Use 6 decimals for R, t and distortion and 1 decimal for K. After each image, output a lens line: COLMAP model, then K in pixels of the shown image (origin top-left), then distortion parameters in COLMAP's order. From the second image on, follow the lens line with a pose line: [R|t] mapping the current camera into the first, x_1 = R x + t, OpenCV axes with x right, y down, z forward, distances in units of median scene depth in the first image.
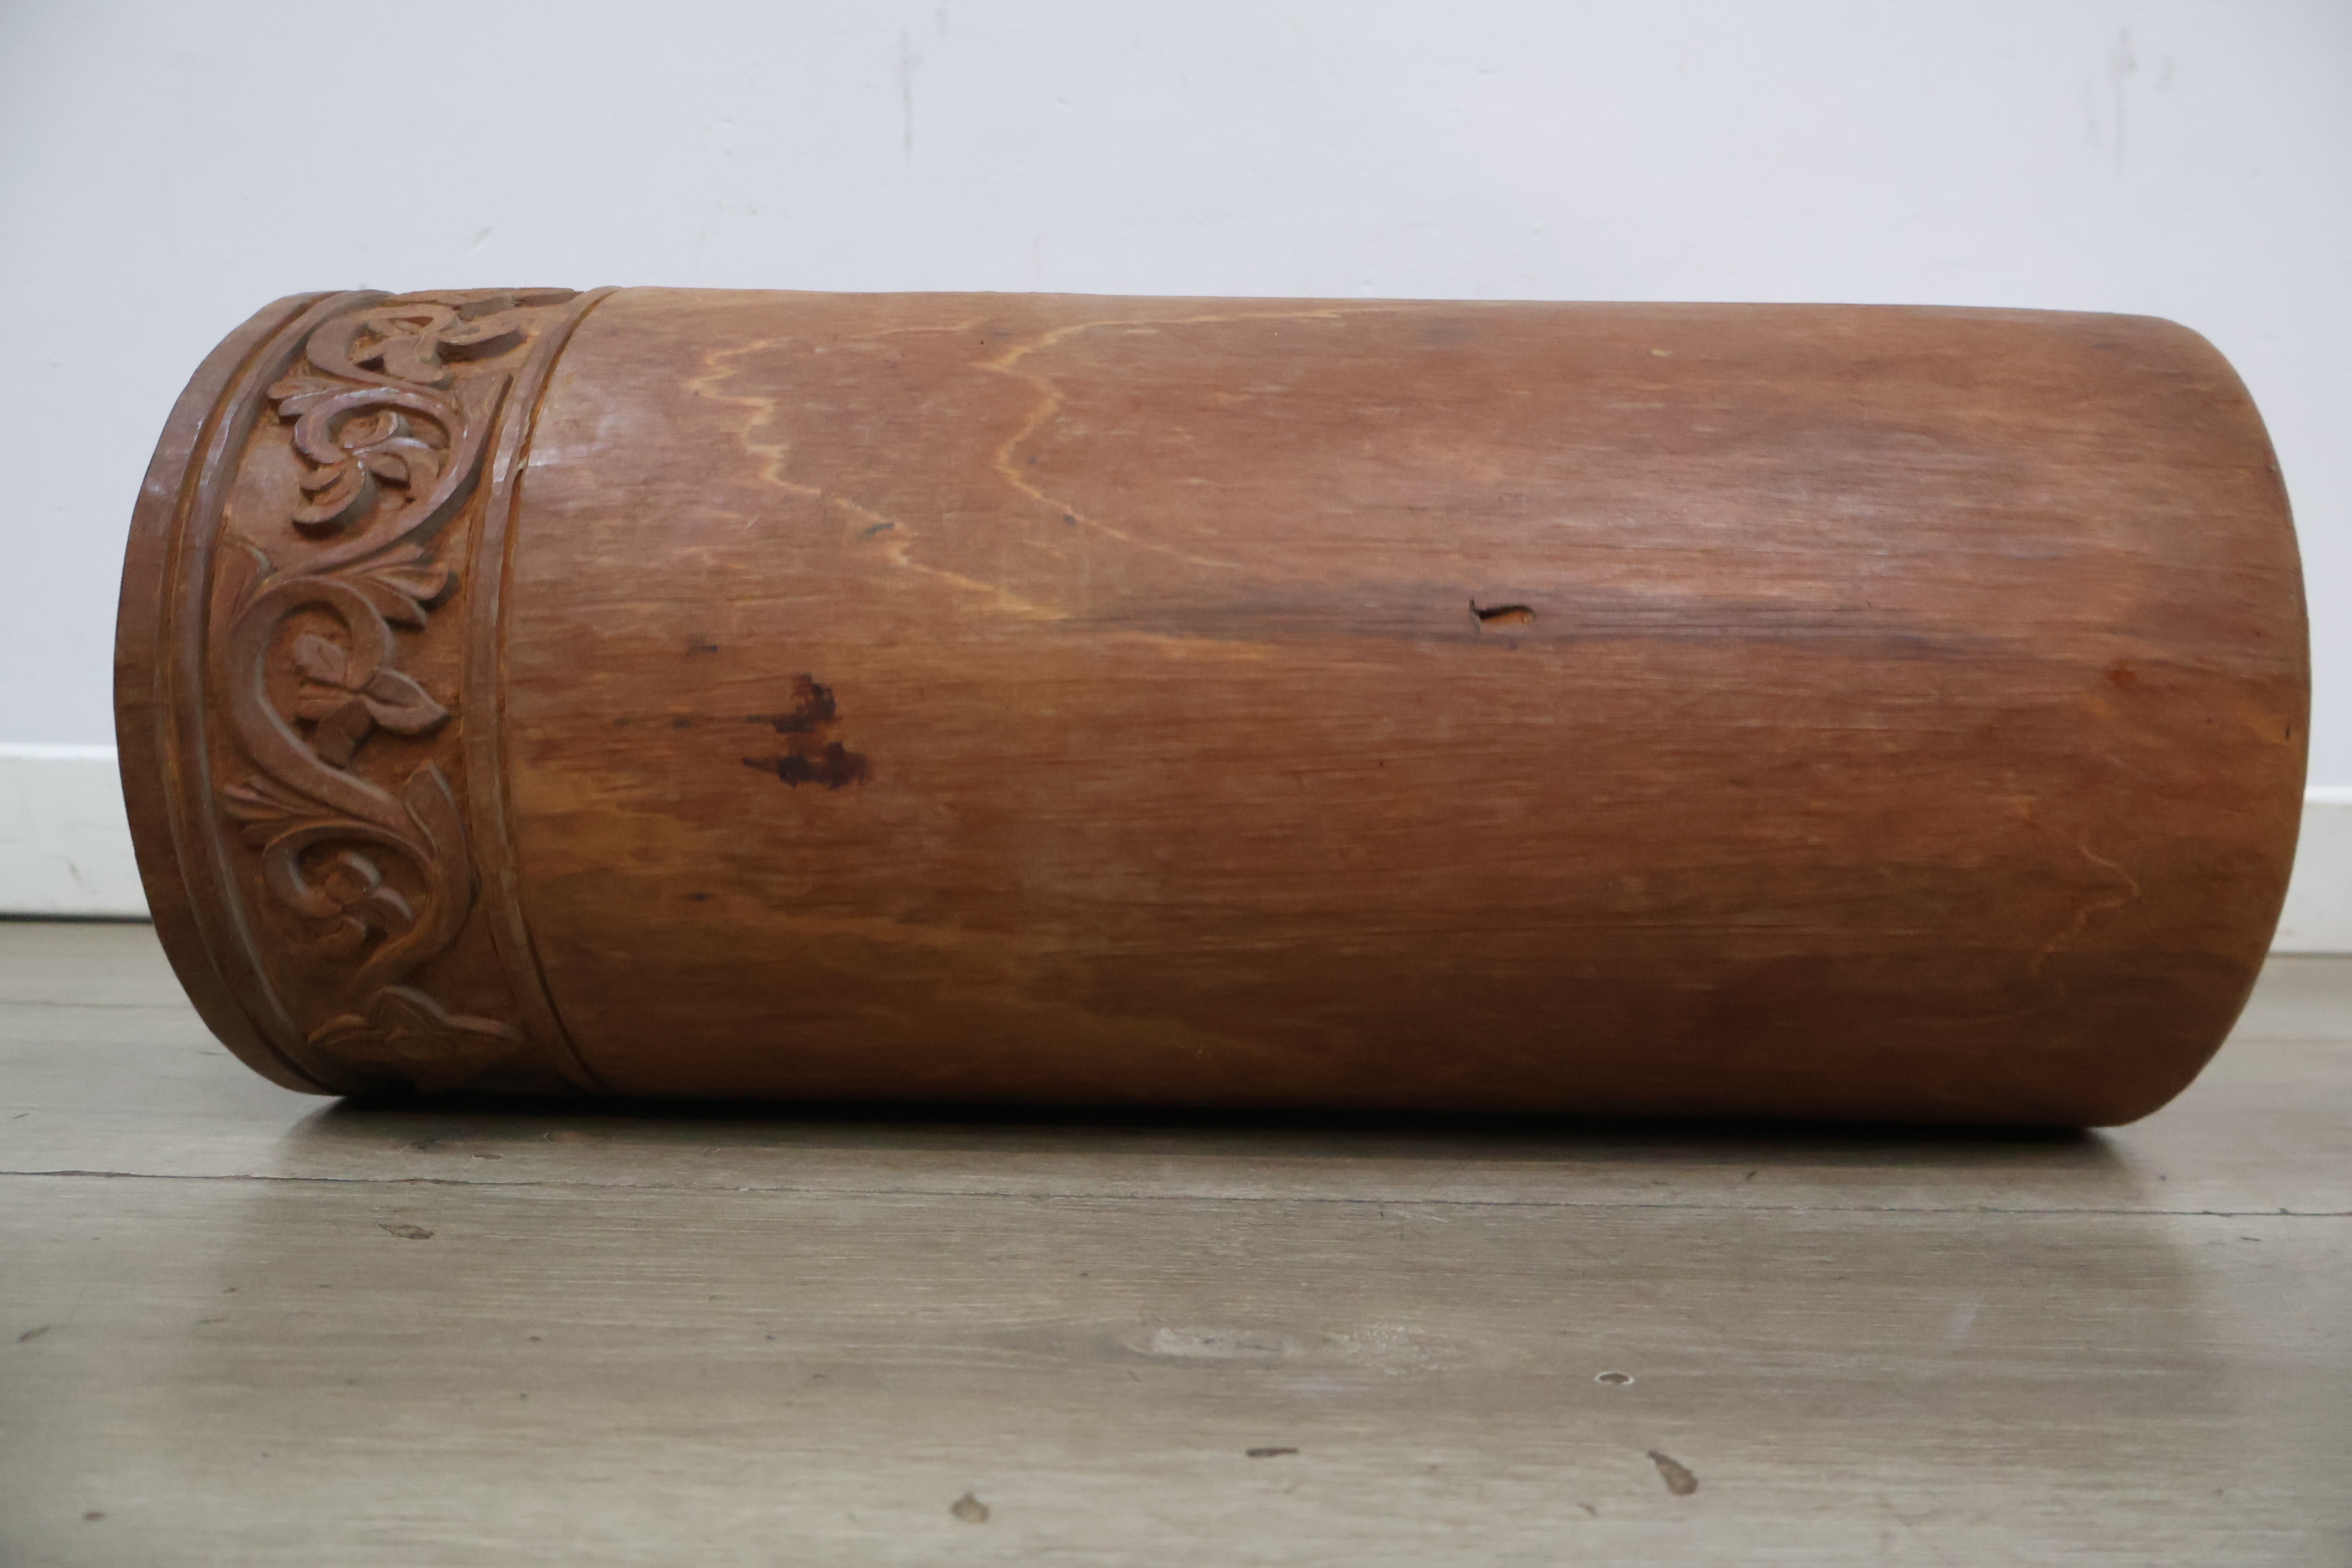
lens RADIAL K [[1932.2, 0, 1253.9], [0, 1932.2, 788.5], [0, 0, 1]] dist [0.014744, 0.005984]
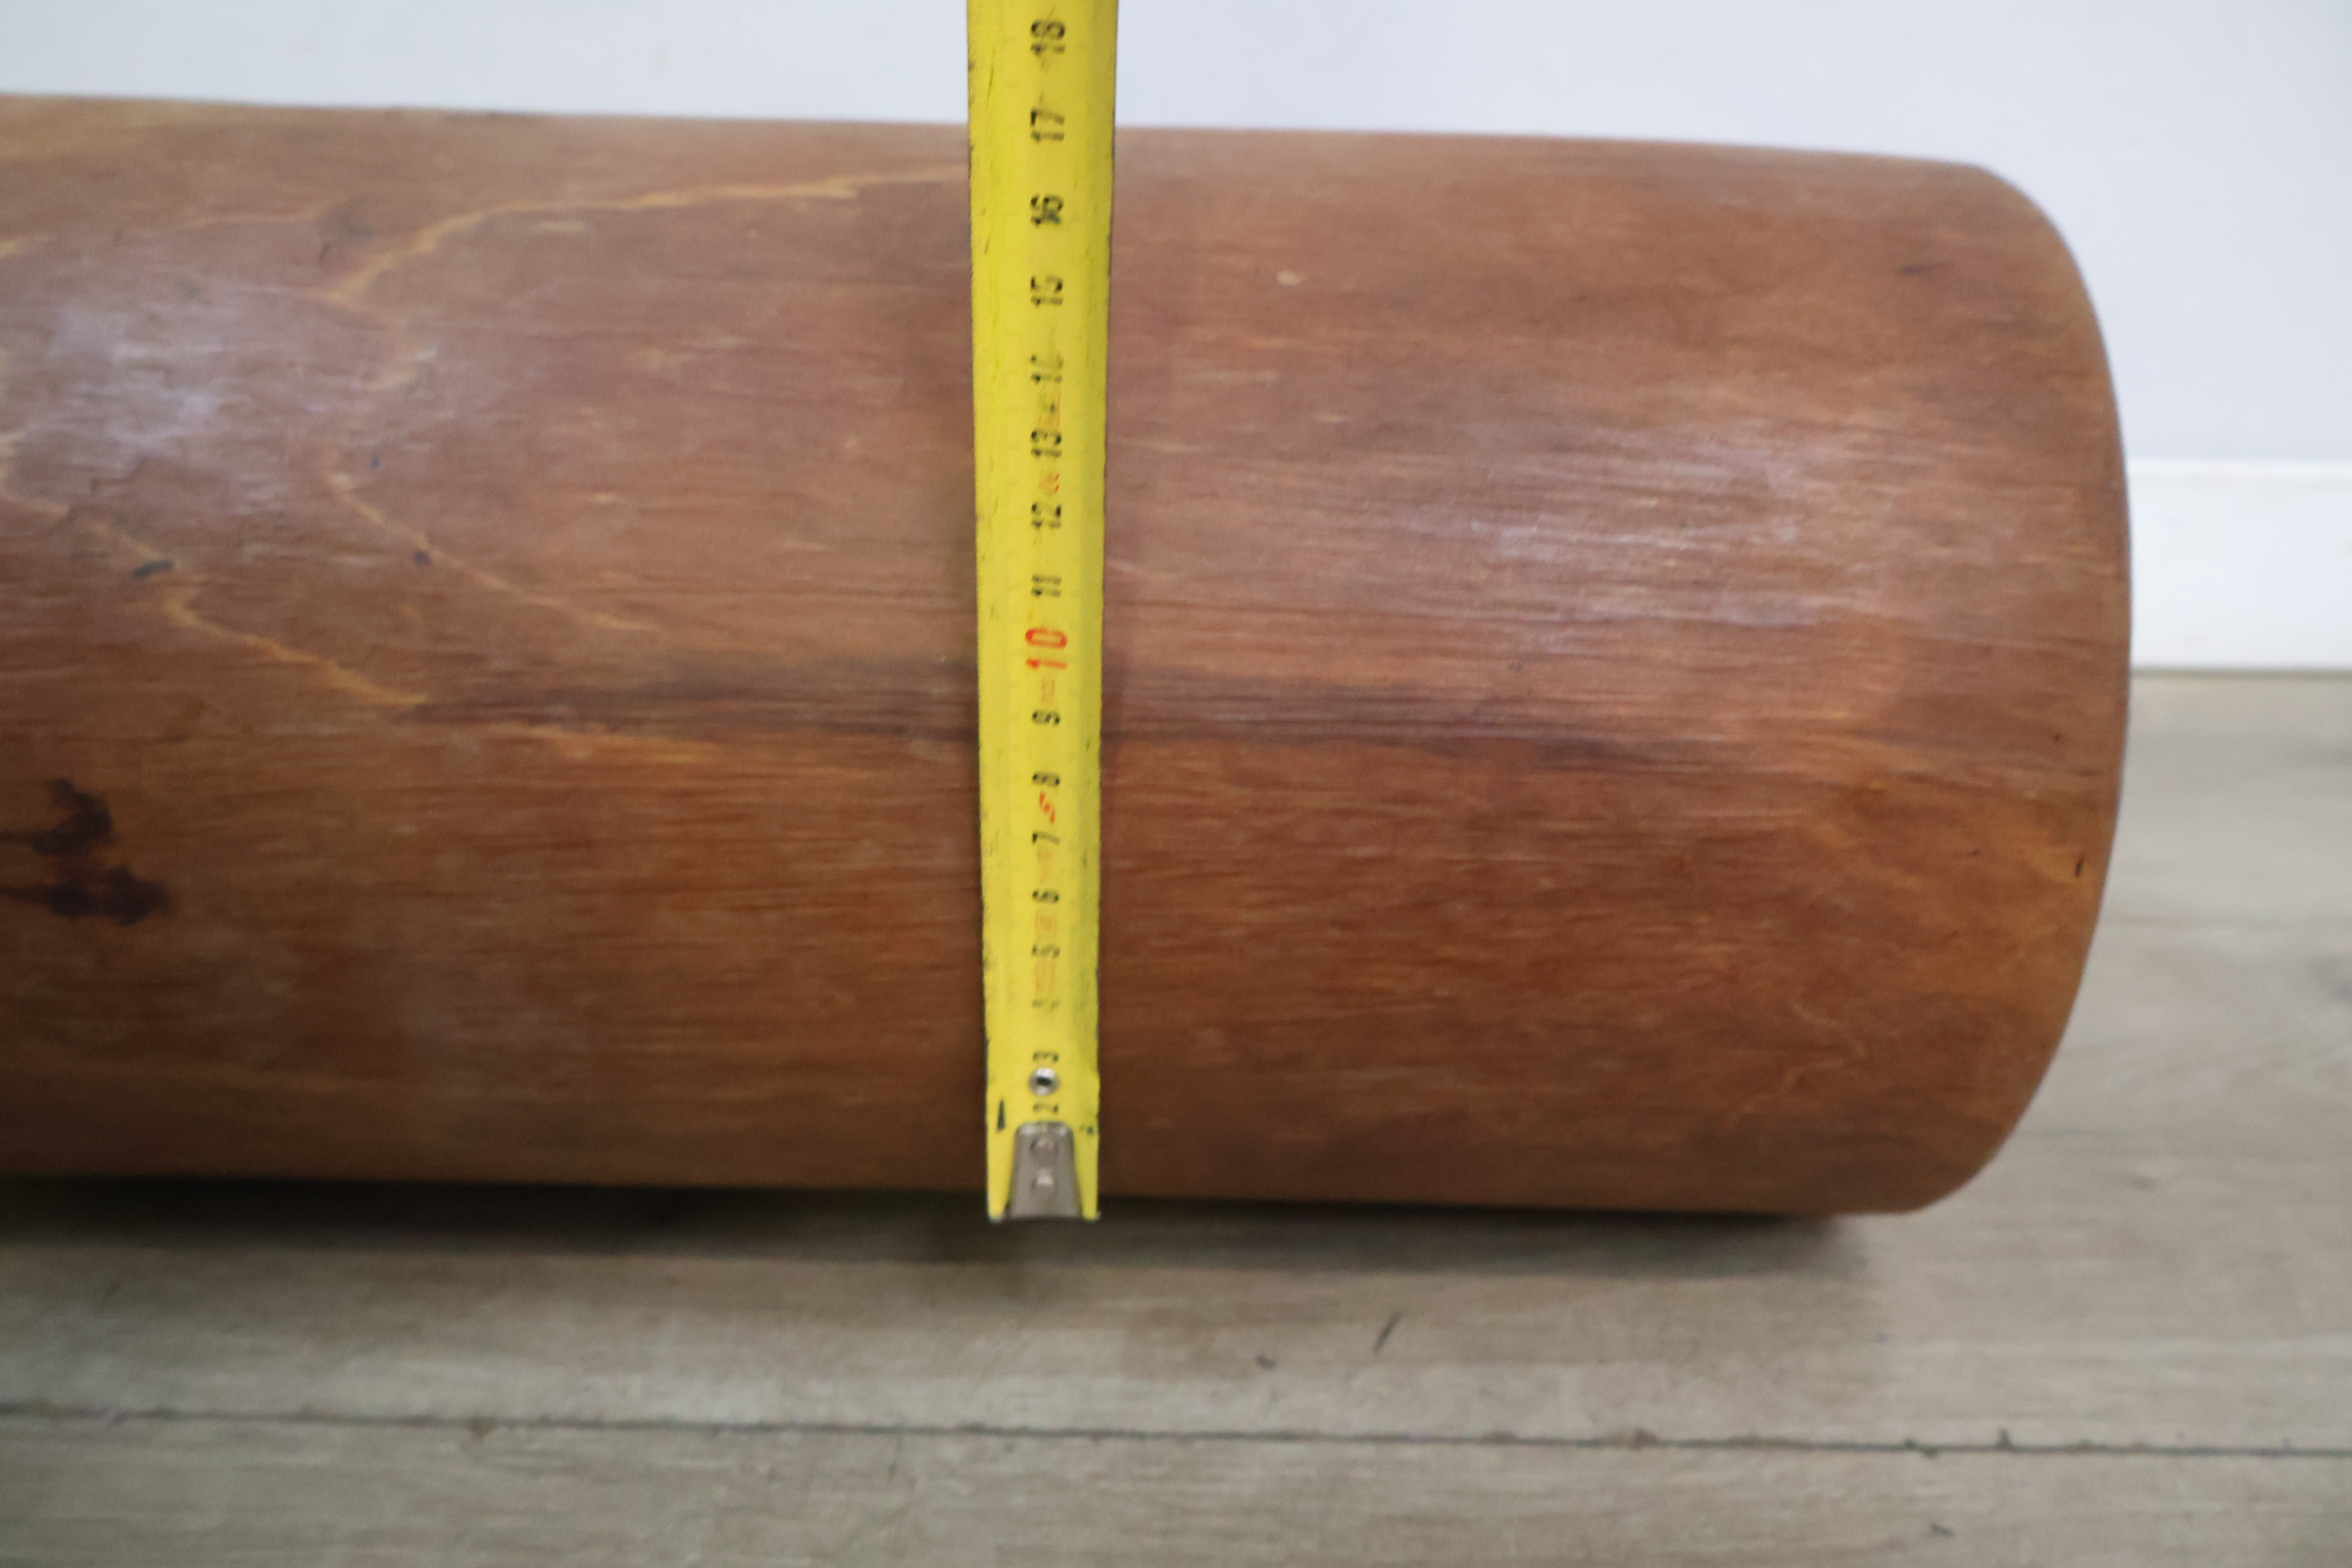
lens RADIAL K [[1969.1, 0, 1215.0], [0, 1969.1, 786.3], [0, 0, 1]] dist [0.015910, 0.002876]
pose [[0.999930, 0.008943, 0.007728, 0.193753], [-0.010645, 0.965555, 0.259981, -0.252582], [-0.005137, -0.260045, 0.965583, 0.275602]]
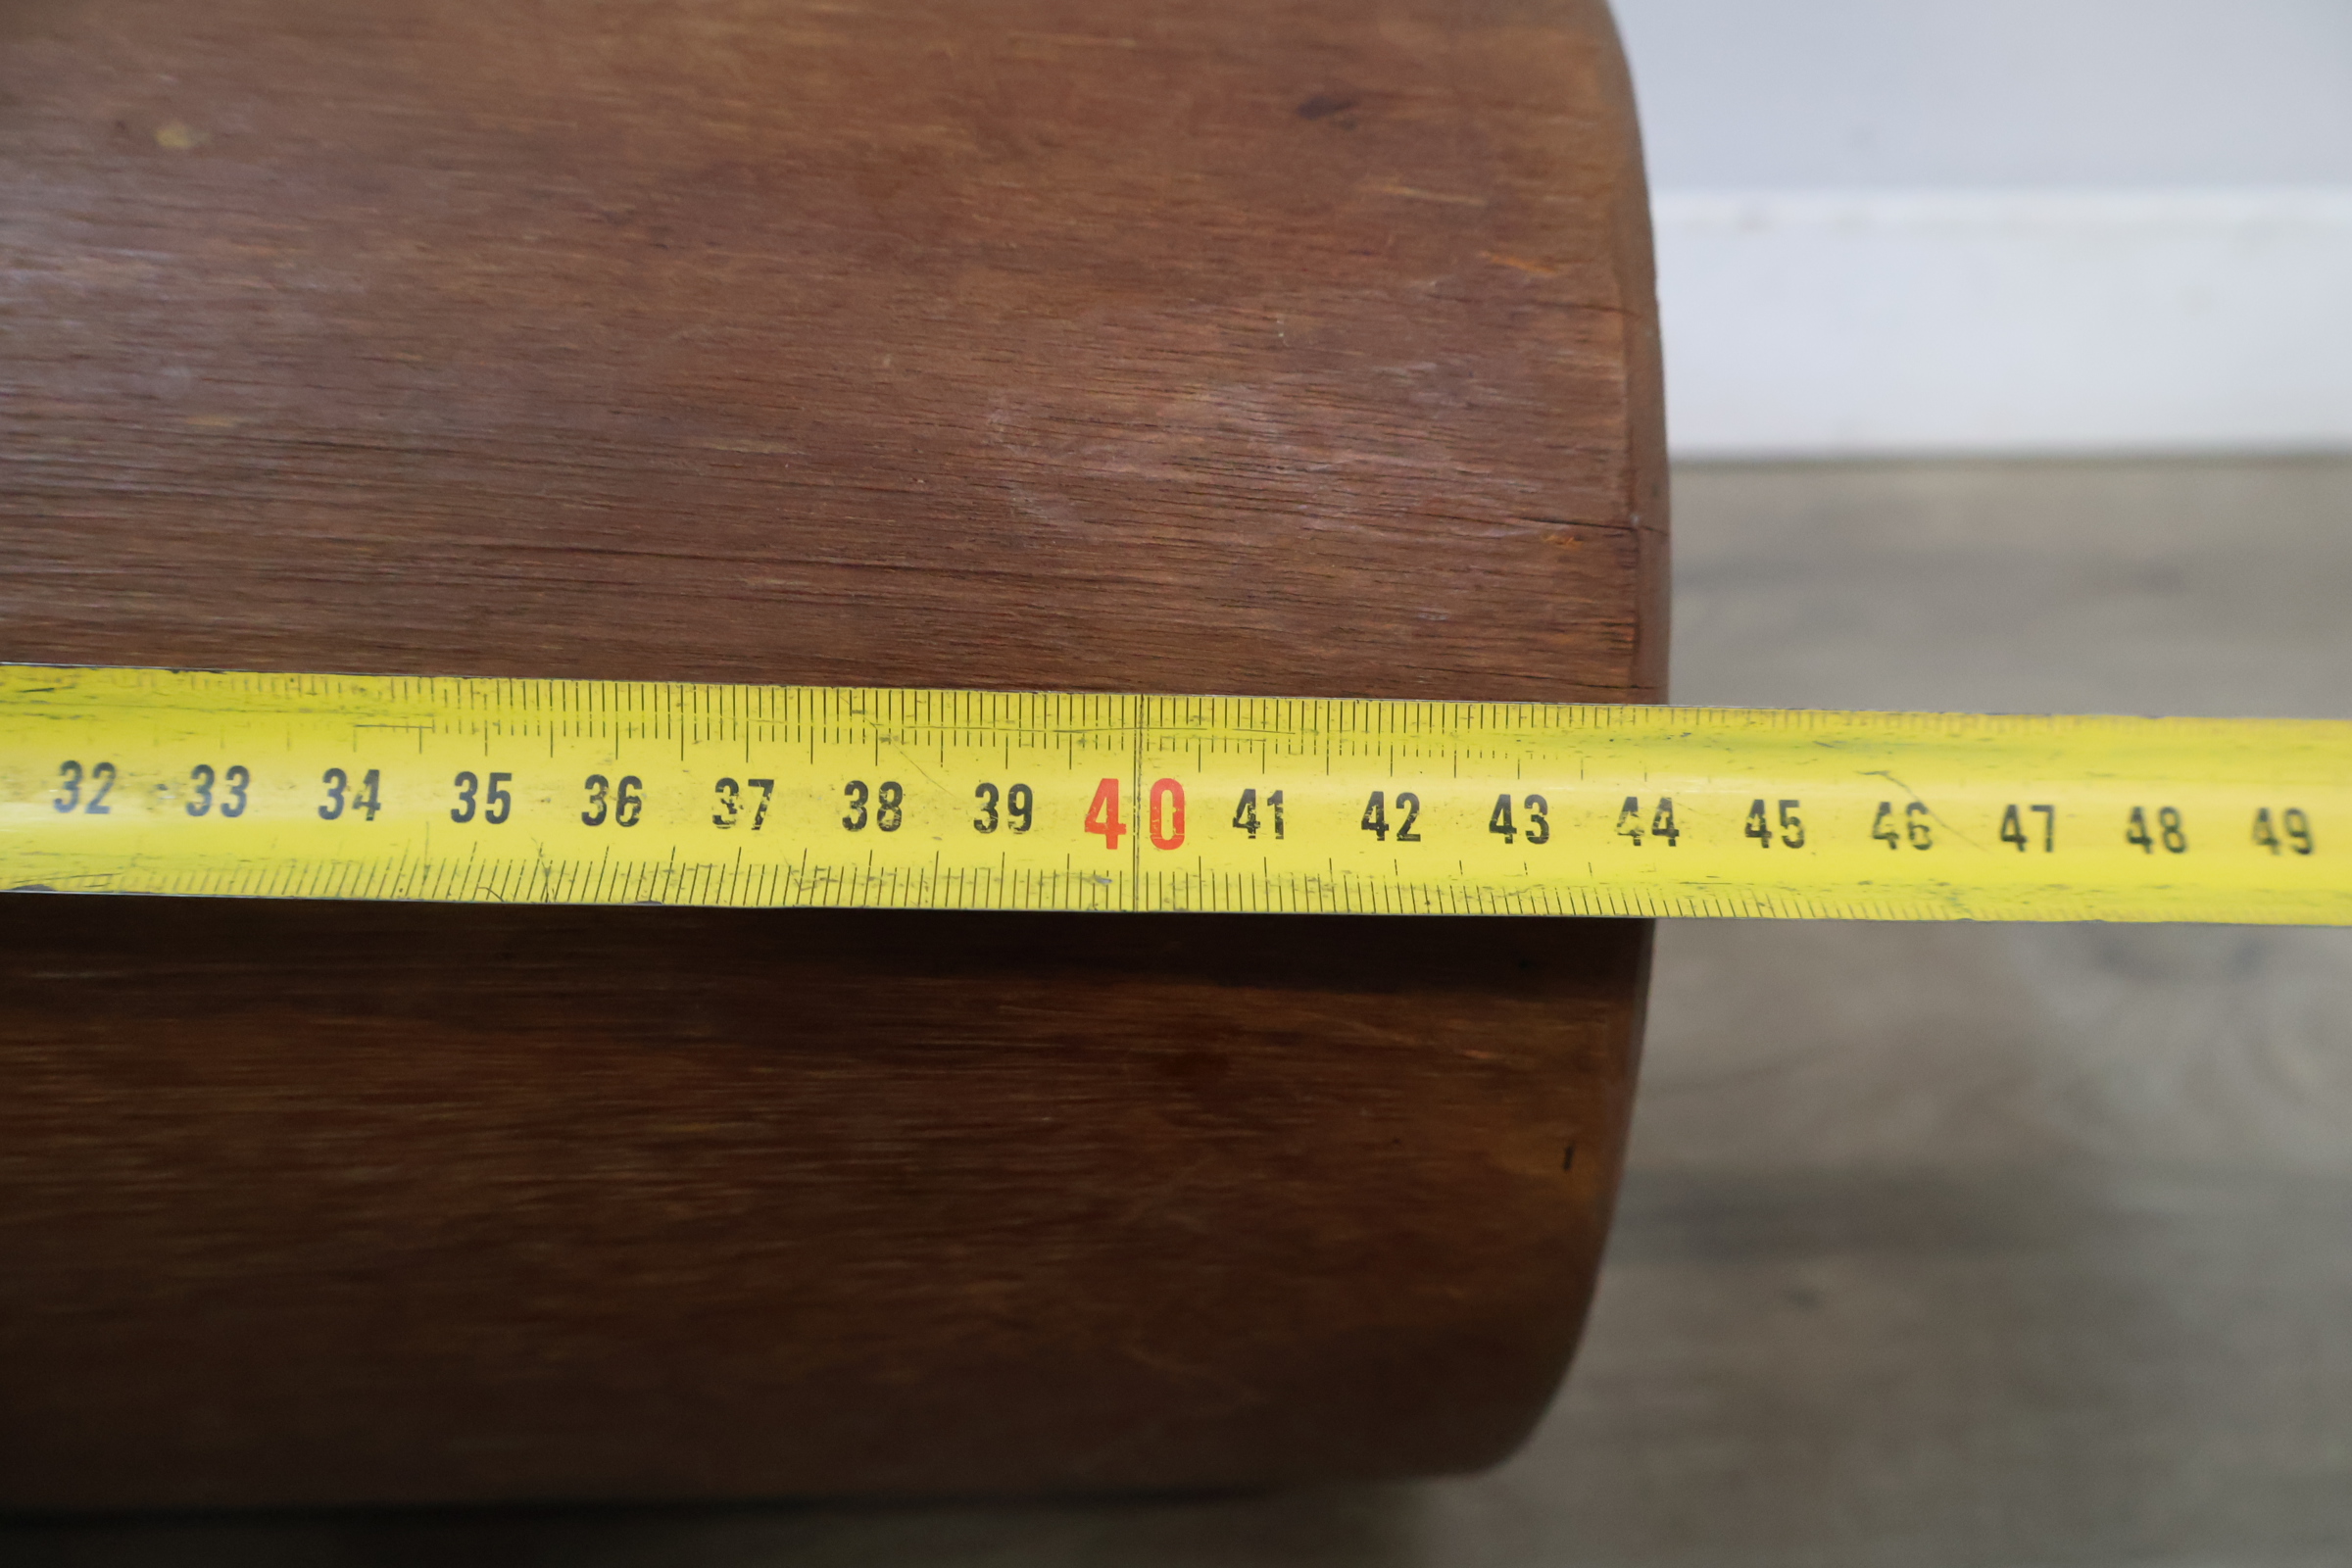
lens RADIAL K [[1932.2, 0, 1253.9], [0, 1932.2, 788.5], [0, 0, 1]] dist [0.014744, 0.005984]
pose [[0.999327, -0.015184, 0.033378, 0.444804], [-0.000878, 0.900078, 0.435727, -0.300988], [-0.036659, -0.435463, 0.899460, 0.634398]]
